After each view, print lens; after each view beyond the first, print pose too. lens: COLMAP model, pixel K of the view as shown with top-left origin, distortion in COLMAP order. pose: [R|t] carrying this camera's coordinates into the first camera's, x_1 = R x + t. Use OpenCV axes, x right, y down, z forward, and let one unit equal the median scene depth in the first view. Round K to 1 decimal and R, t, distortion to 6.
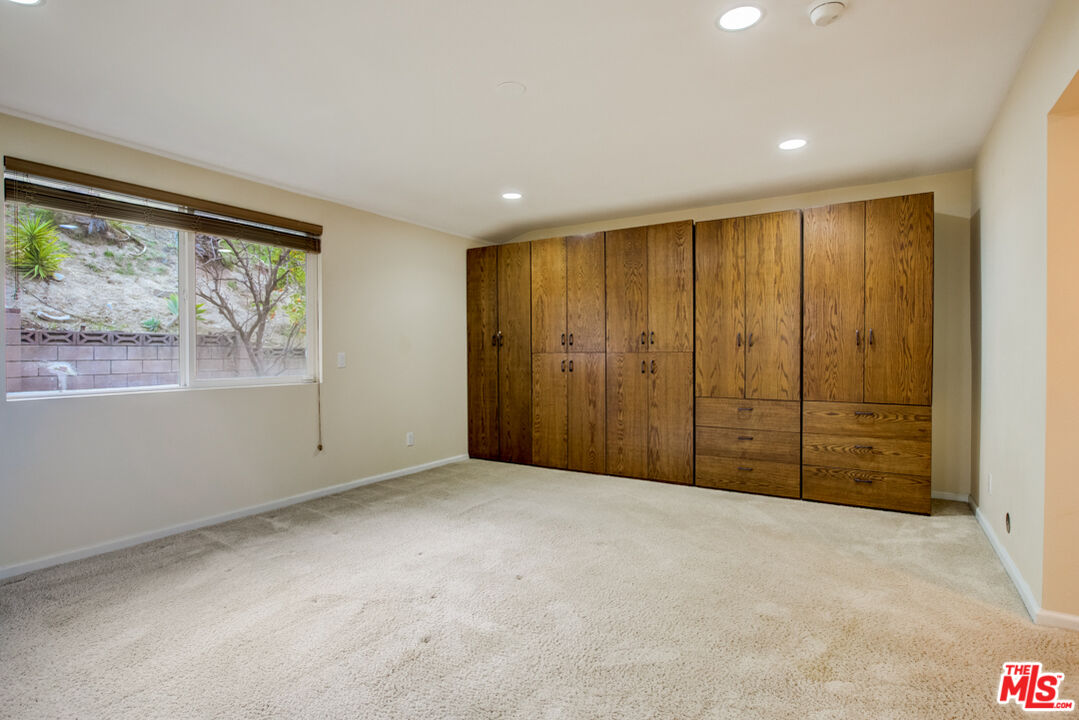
lens RADIAL K [[553.0, 0, 539.5], [0, 553.0, 360.0], [0, 0, 1]] dist [0.000498, 0.000004]
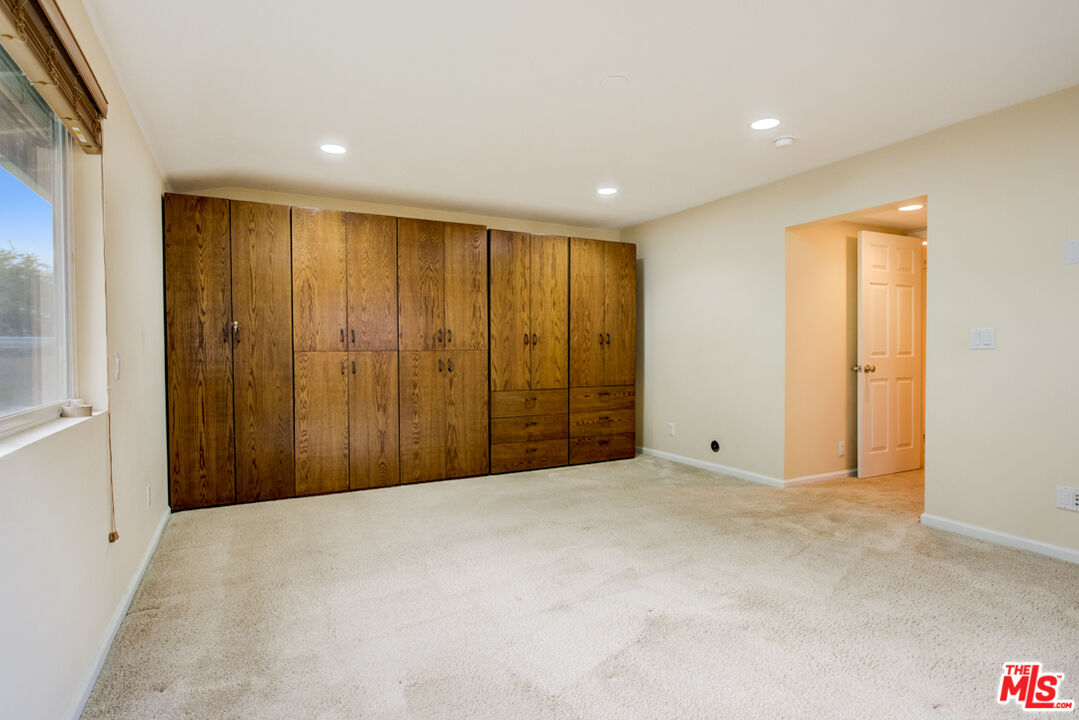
lens RADIAL K [[559.5, 0, 539.5], [0, 559.5, 360.0], [0, 0, 1]] dist [-0.003259, -0.000059]
pose [[0.509185, -0.016035, 0.860508, -0.589447], [0.016599, 0.999823, 0.008809, -0.002641], [-0.860497, 0.009798, 0.509361, 0.355666]]
